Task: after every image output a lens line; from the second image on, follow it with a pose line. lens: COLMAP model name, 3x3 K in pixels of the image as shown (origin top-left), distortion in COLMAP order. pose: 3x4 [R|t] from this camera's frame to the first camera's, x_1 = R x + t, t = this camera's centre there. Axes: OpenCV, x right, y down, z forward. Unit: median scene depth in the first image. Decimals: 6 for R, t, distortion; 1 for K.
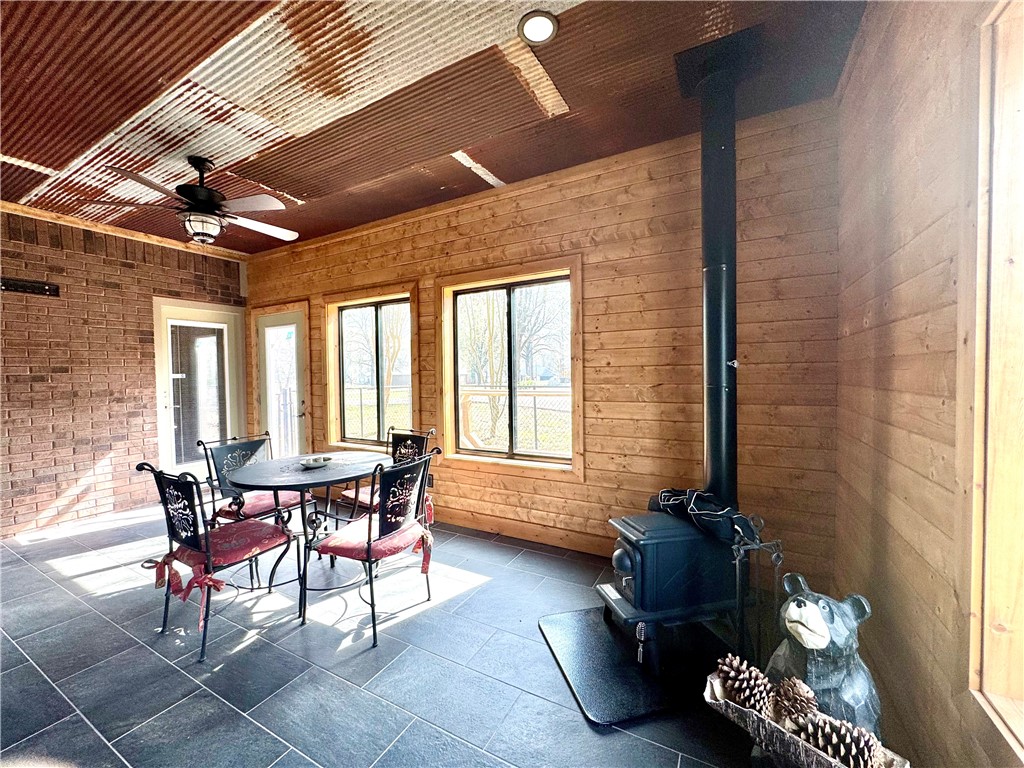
lens RADIAL K [[409.8, 0, 511.5], [0, 409.8, 385.1], [0, 0, 1]] dist [-0.000622, 0.000351]
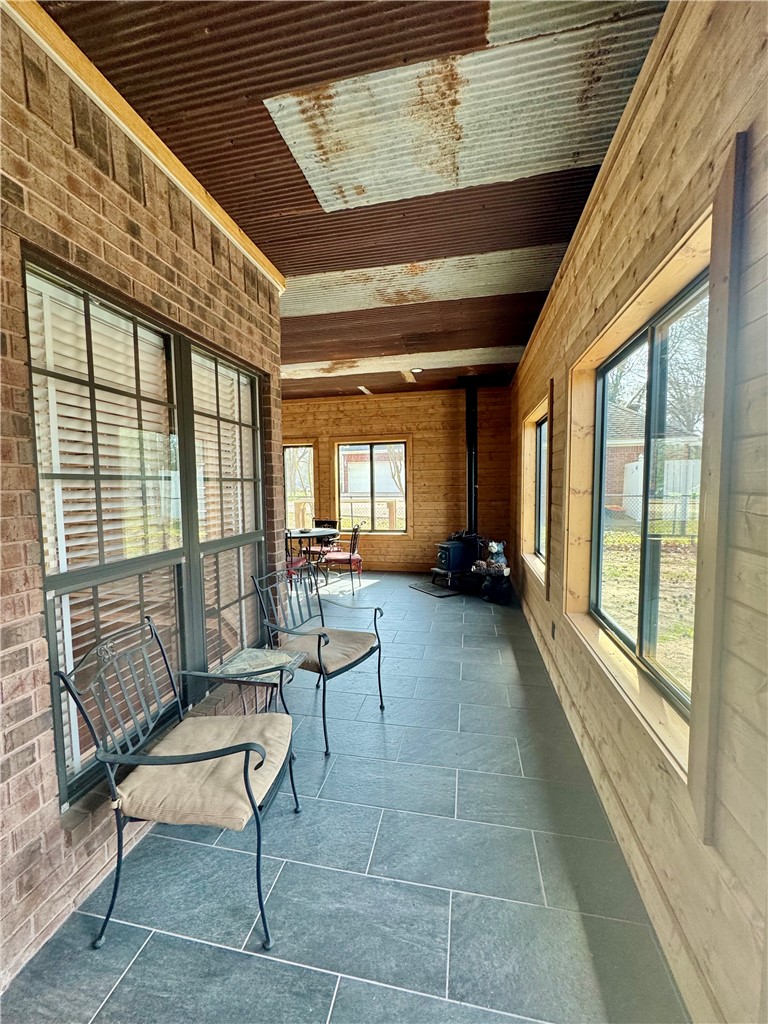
lens RADIAL K [[409.8, 0, 384.3], [0, 409.8, 513.9], [0, 0, 1]] dist [-0.000622, 0.000351]
pose [[0.956652, -0.018078, 0.290672, -0.647521], [0.007452, 0.999264, 0.037625, 0.022000], [-0.291139, -0.033828, 0.956083, -1.110303]]
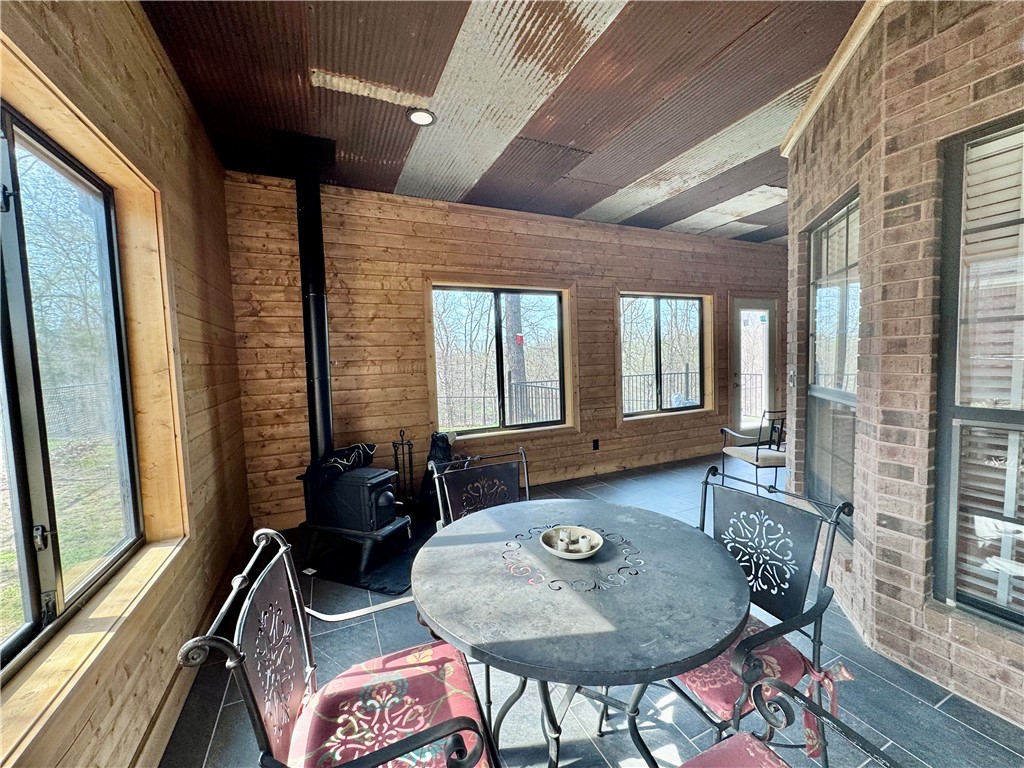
lens RADIAL K [[409.8, 0, 512.8], [0, 409.8, 385.2], [0, 0, 1]] dist [-0.000622, 0.000351]
pose [[-0.804721, 0.000099, 0.593654, -0.628992], [0.057906, 0.995244, 0.078328, -0.037518], [-0.590823, 0.097409, -0.800900, 1.257381]]
